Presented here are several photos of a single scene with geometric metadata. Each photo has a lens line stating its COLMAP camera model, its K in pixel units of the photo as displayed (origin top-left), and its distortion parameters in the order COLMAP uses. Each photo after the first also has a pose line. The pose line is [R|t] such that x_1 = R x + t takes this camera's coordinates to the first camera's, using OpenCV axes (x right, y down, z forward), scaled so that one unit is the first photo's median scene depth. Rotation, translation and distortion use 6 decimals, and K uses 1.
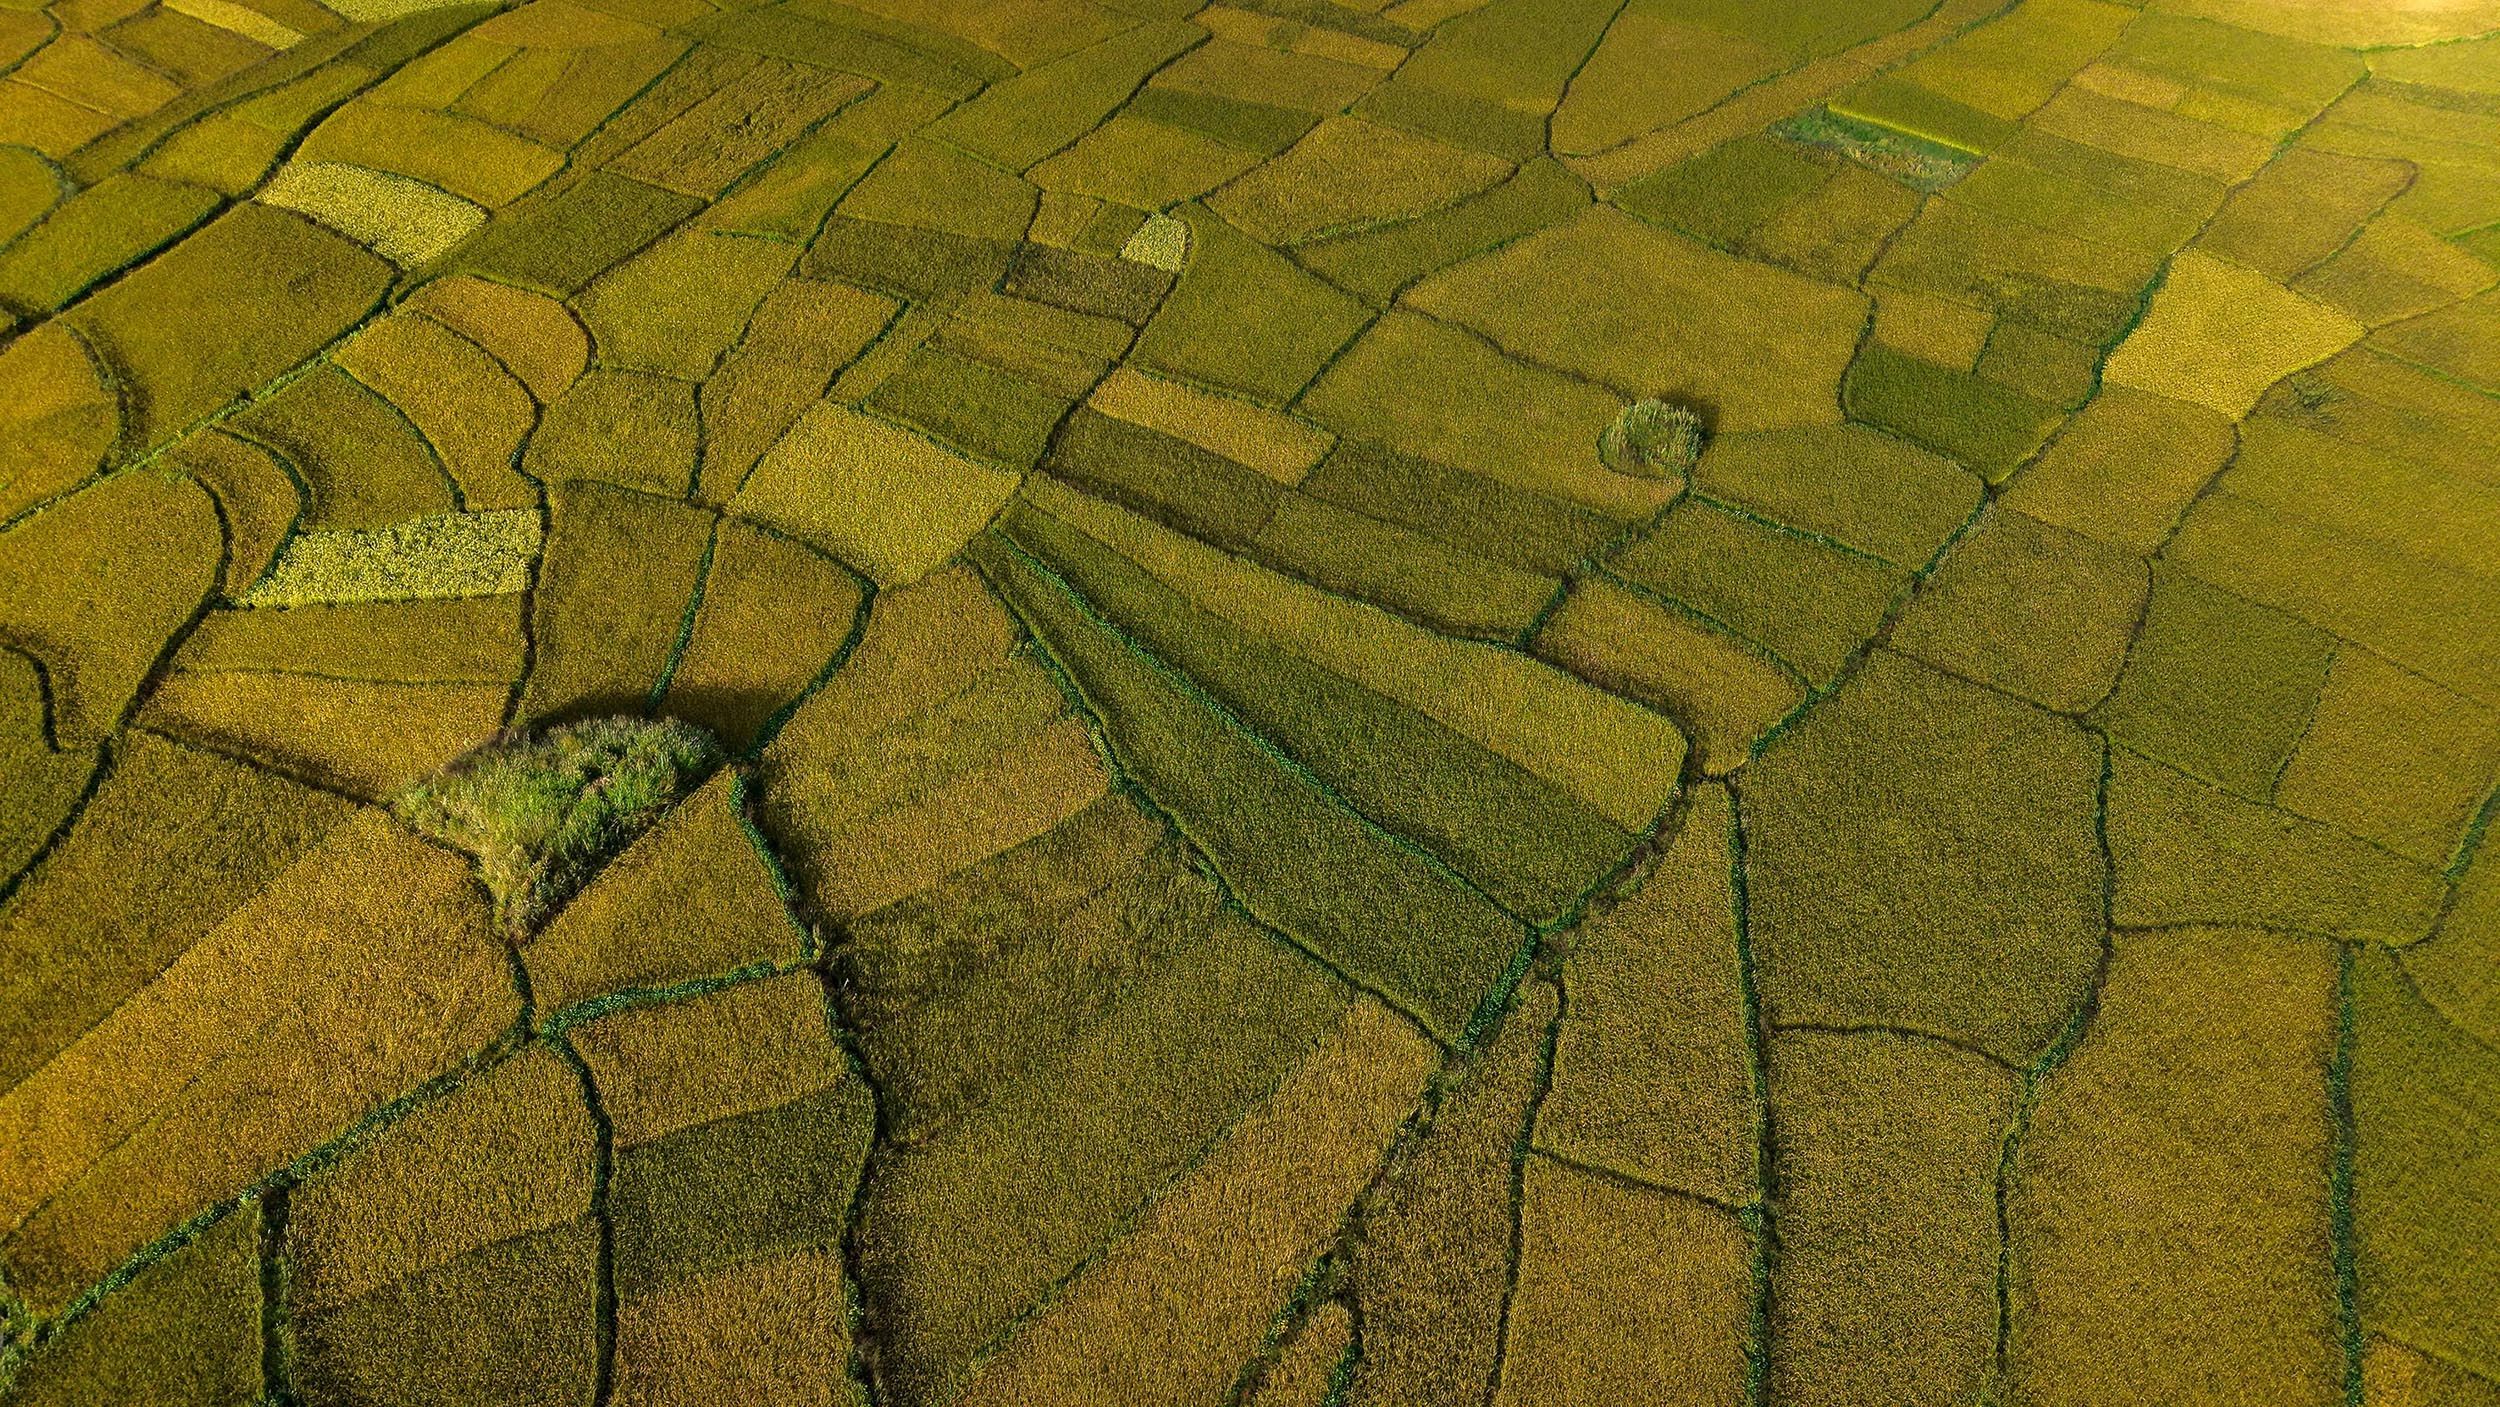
lens RADIAL K [[1660.6, 0, 1260.8], [0, 1660.6, 690.6], [0, 0, 1]] dist [0.034750, -0.036561]
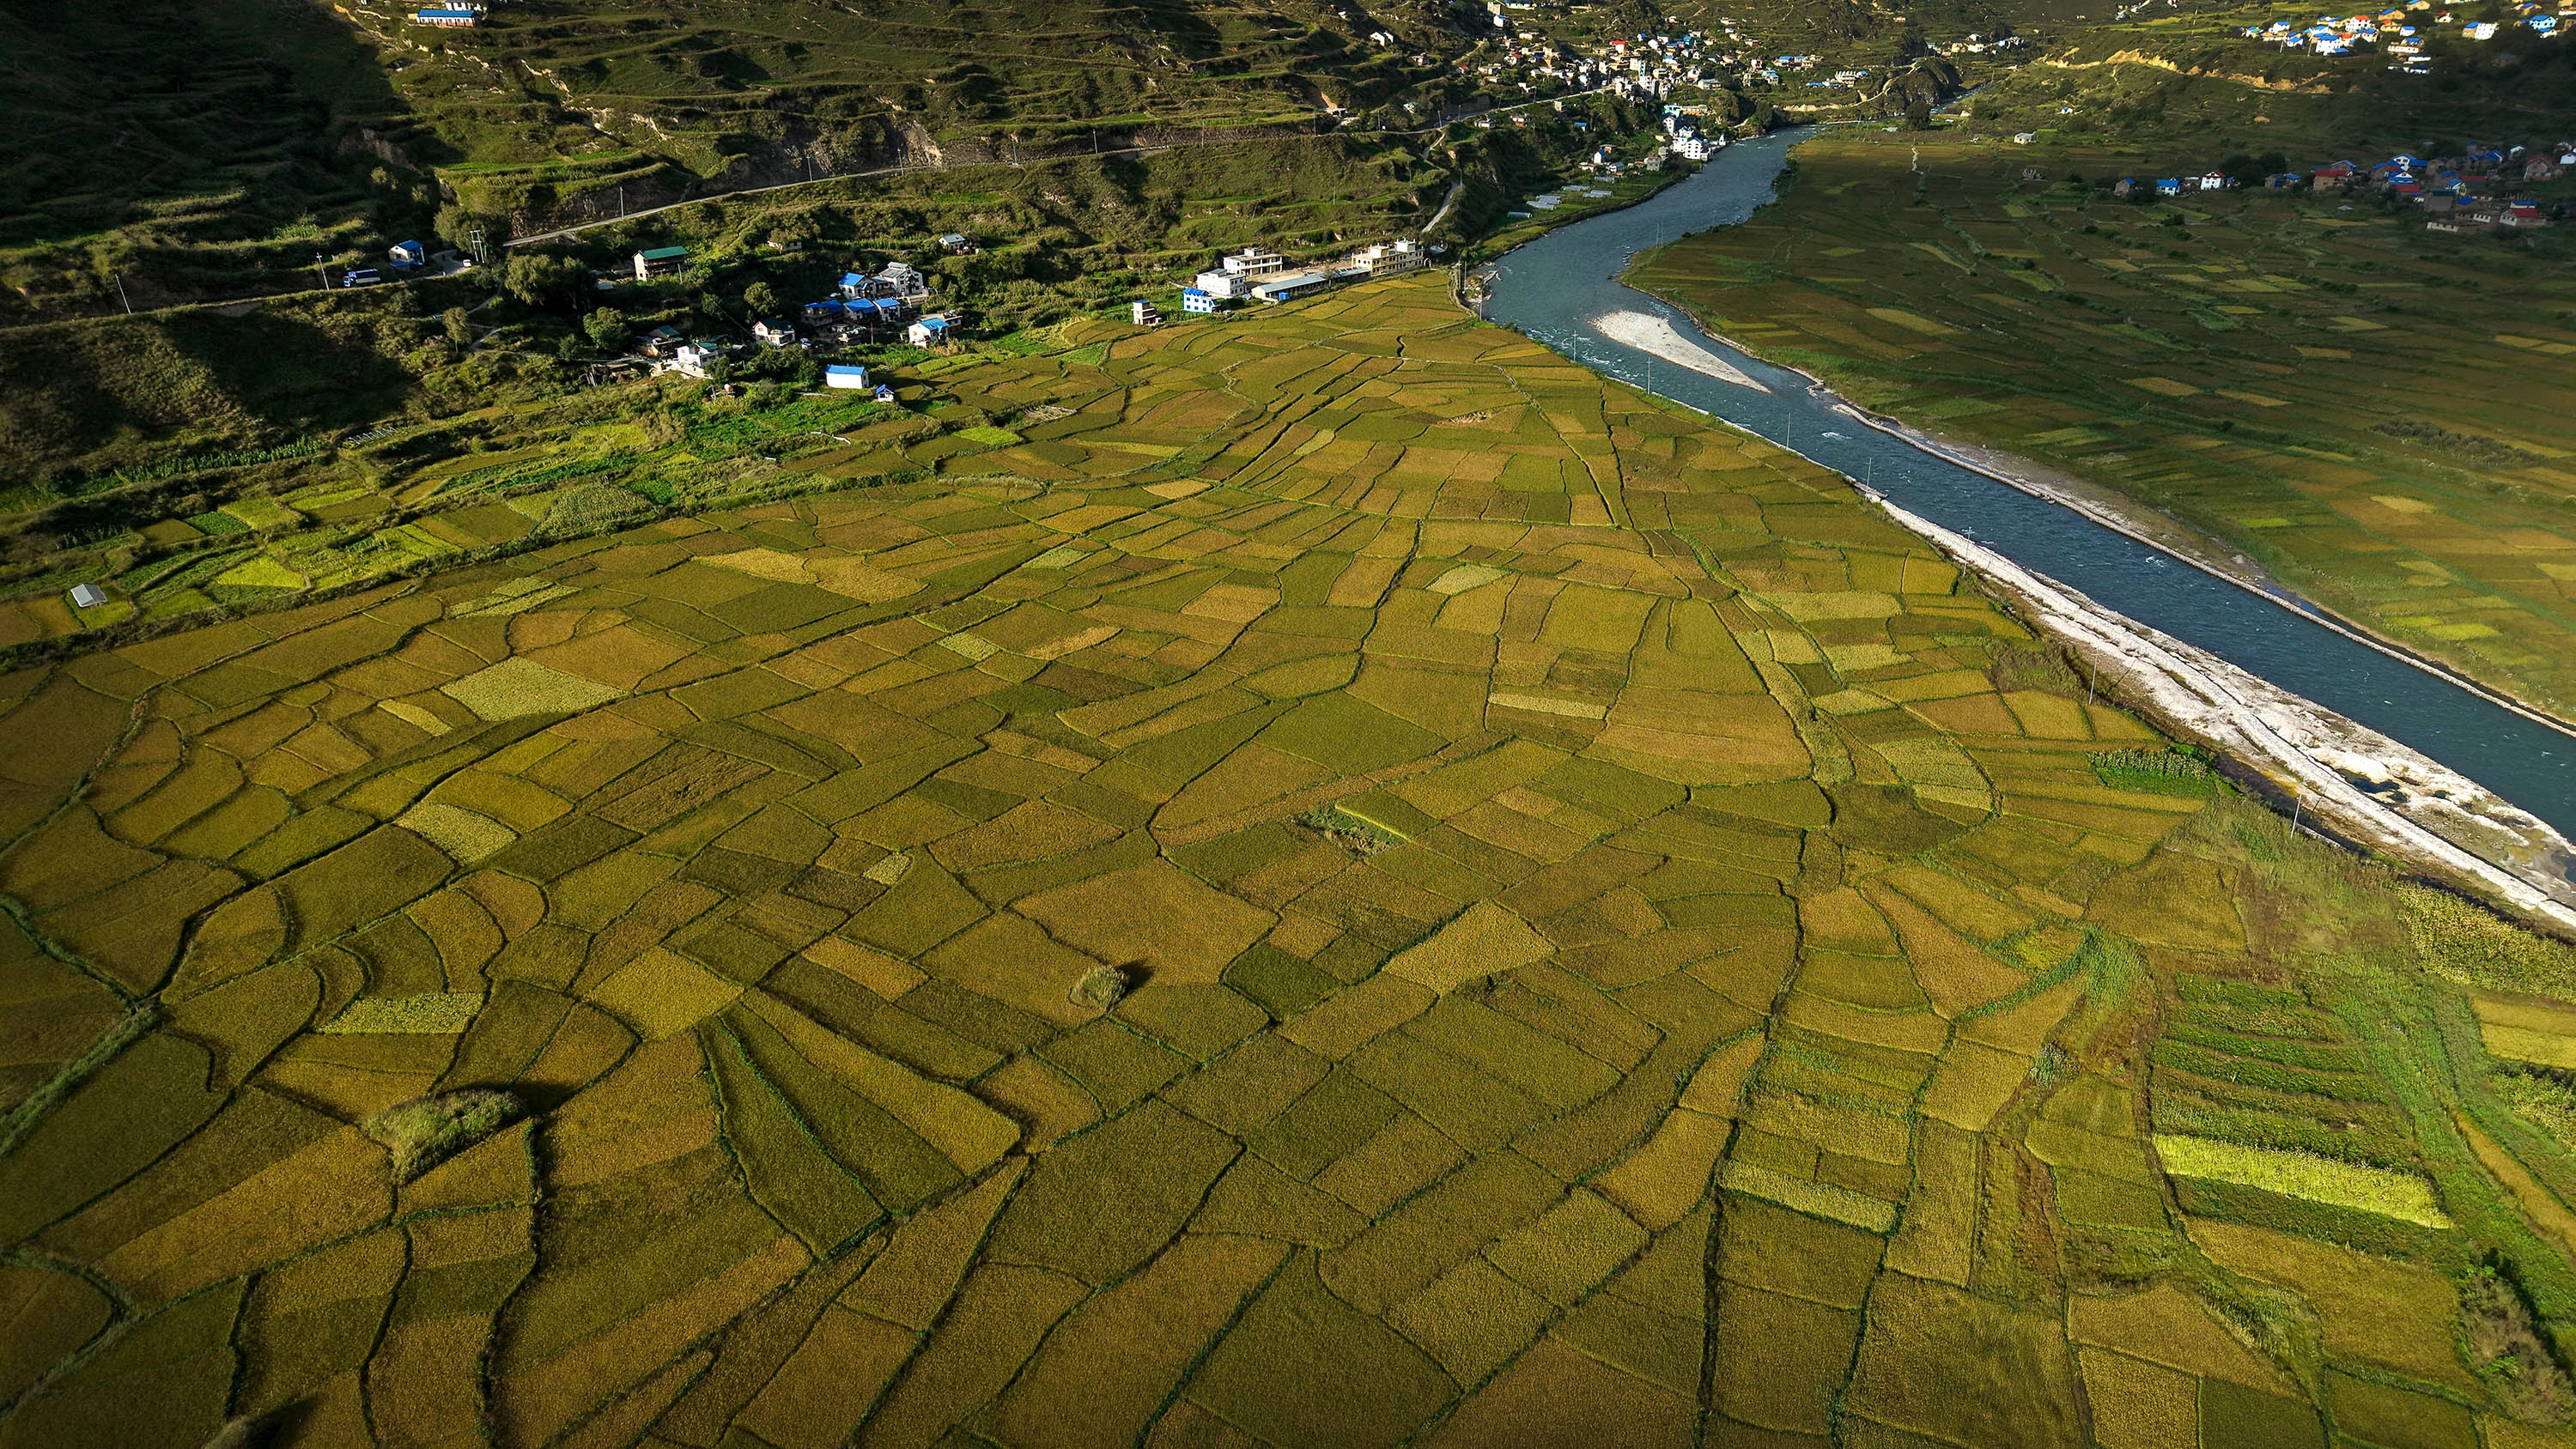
lens RADIAL K [[1710.8, 0, 1283.7], [0, 1710.8, 719.5], [0, 0, 1]] dist [0.034750, -0.036561]
pose [[0.995590, 0.037475, -0.086005, 0.617316], [-0.064591, 0.938678, -0.338690, 0.200299], [0.068039, 0.342752, 0.936959, -0.856060]]
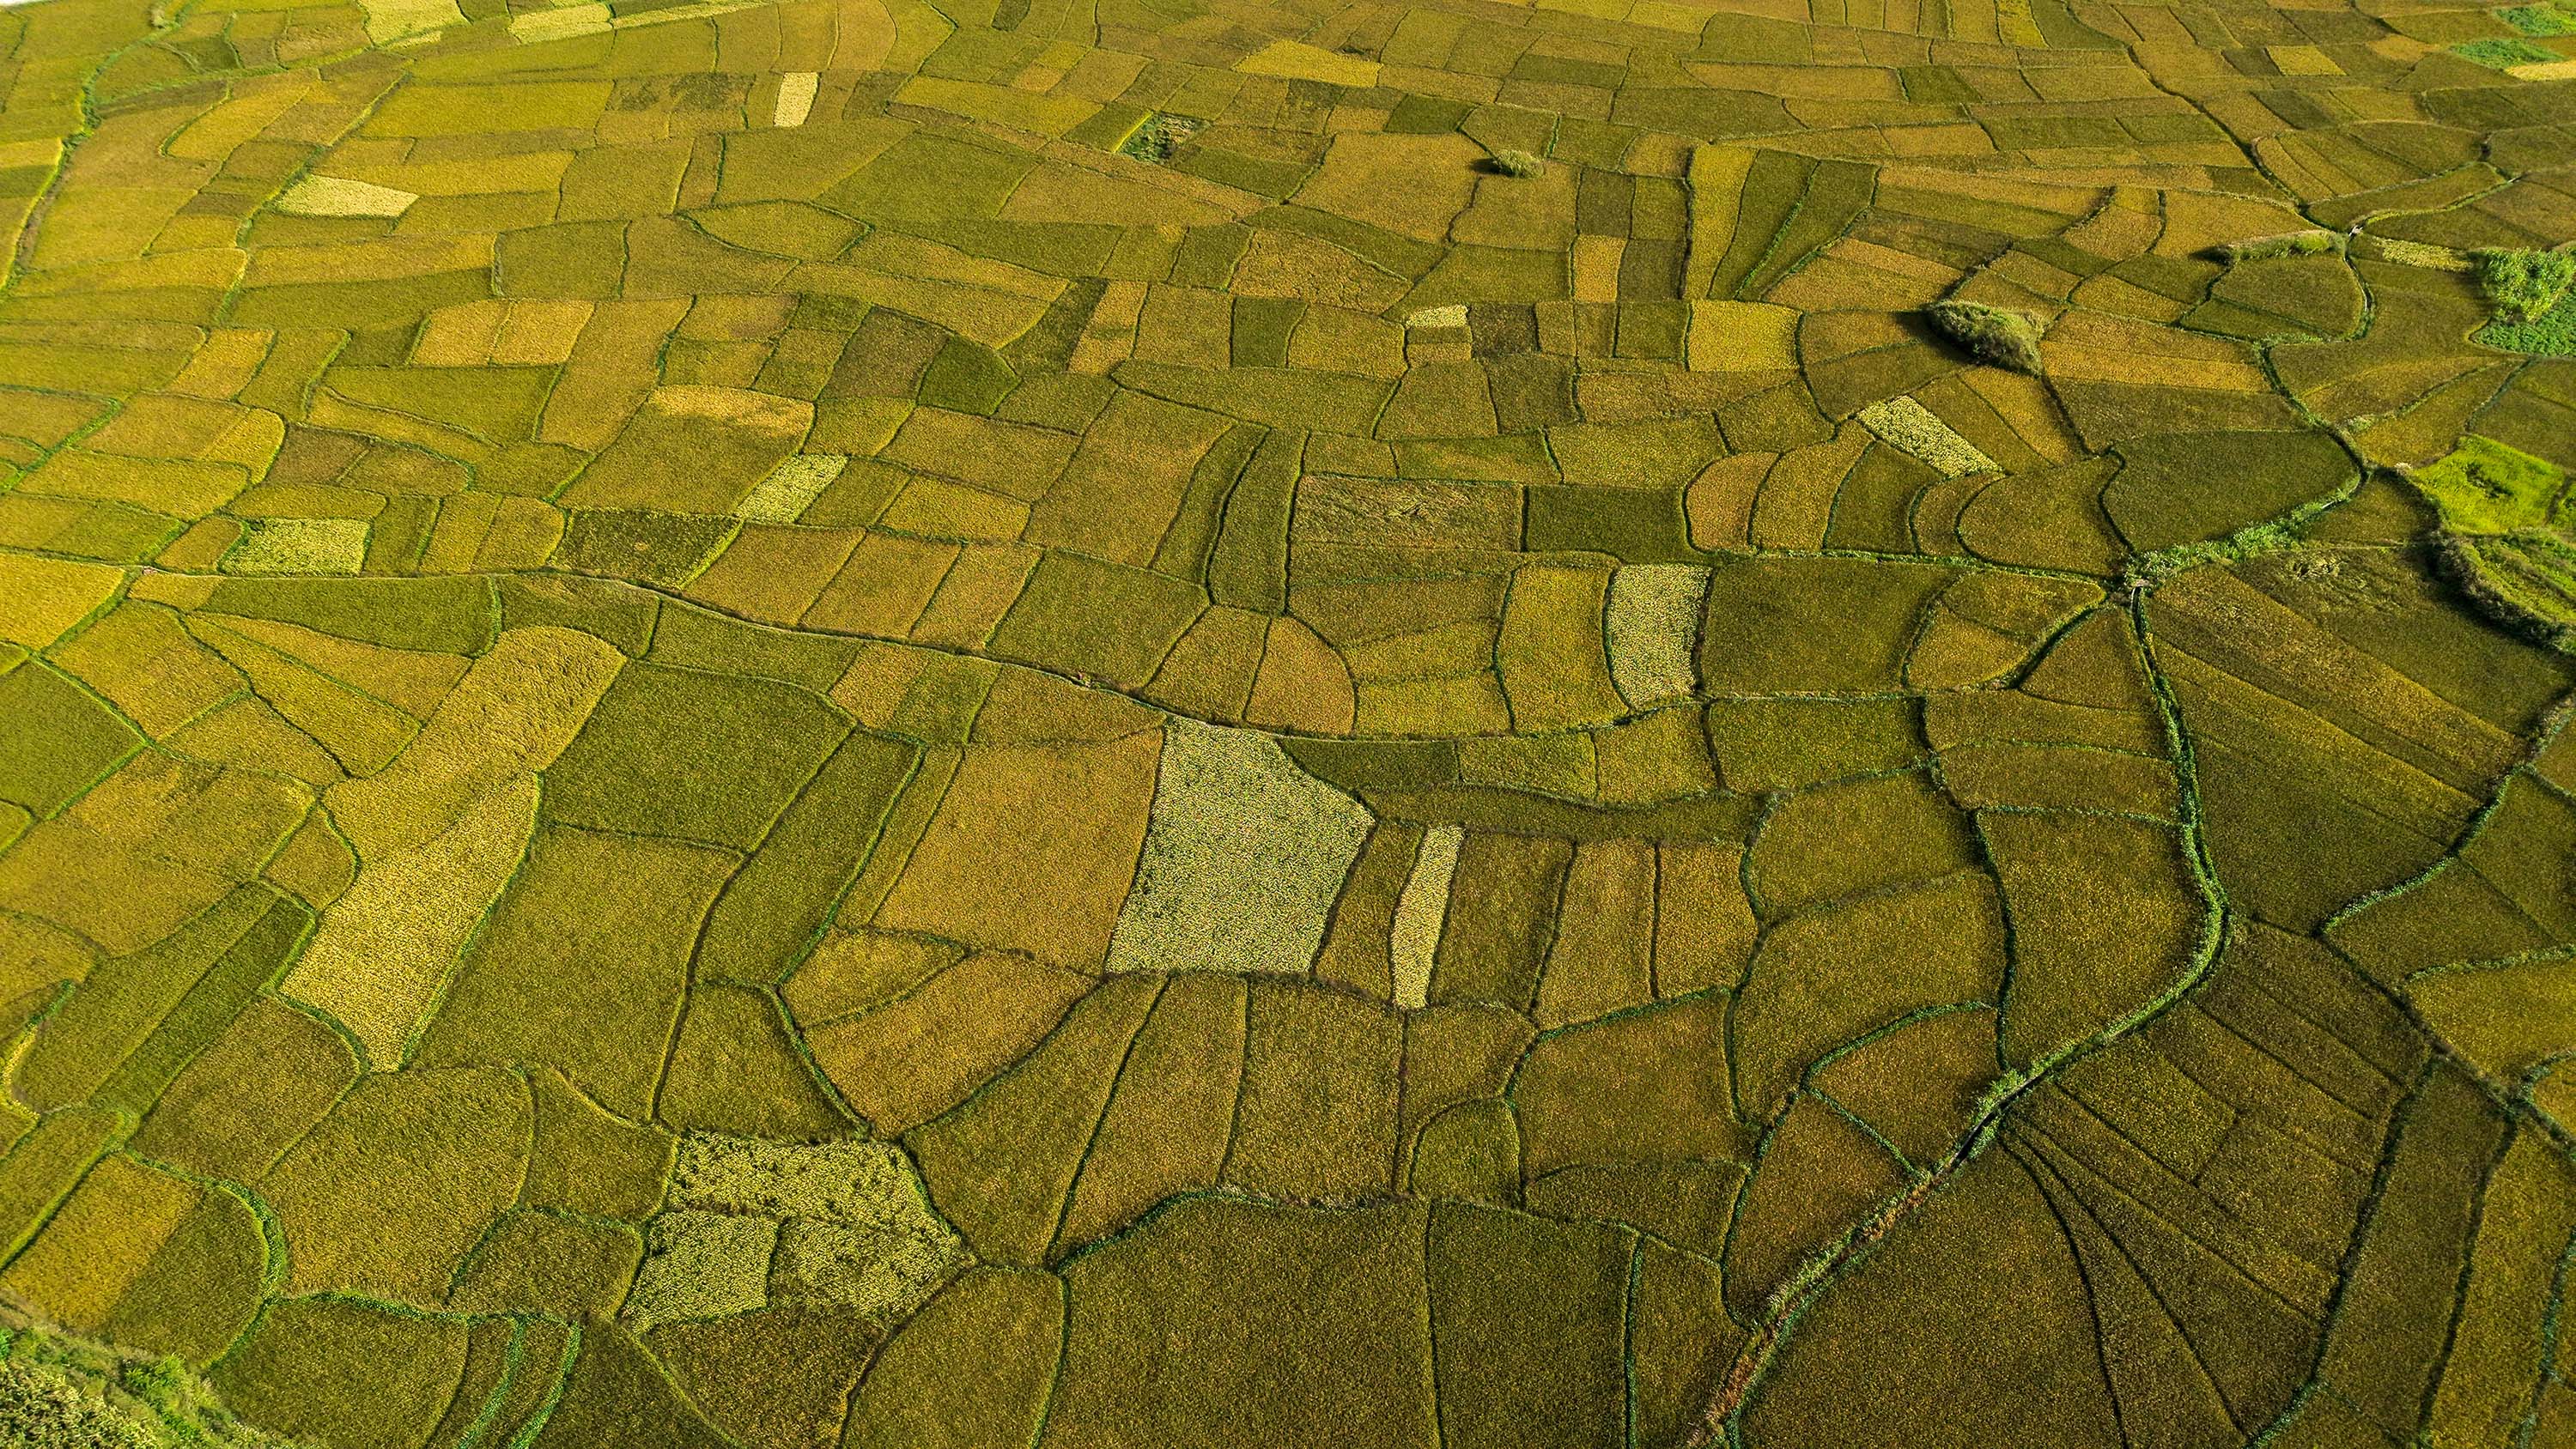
lens RADIAL K [[1710.8, 0, 1303.7], [0, 1710.8, 714.7], [0, 0, 1]] dist [0.034750, -0.036561]
pose [[-0.340697, -0.644862, 0.684163, -1.726969], [0.647289, 0.366882, 0.668142, -1.635080], [-0.681867, 0.670485, 0.292416, 1.089567]]
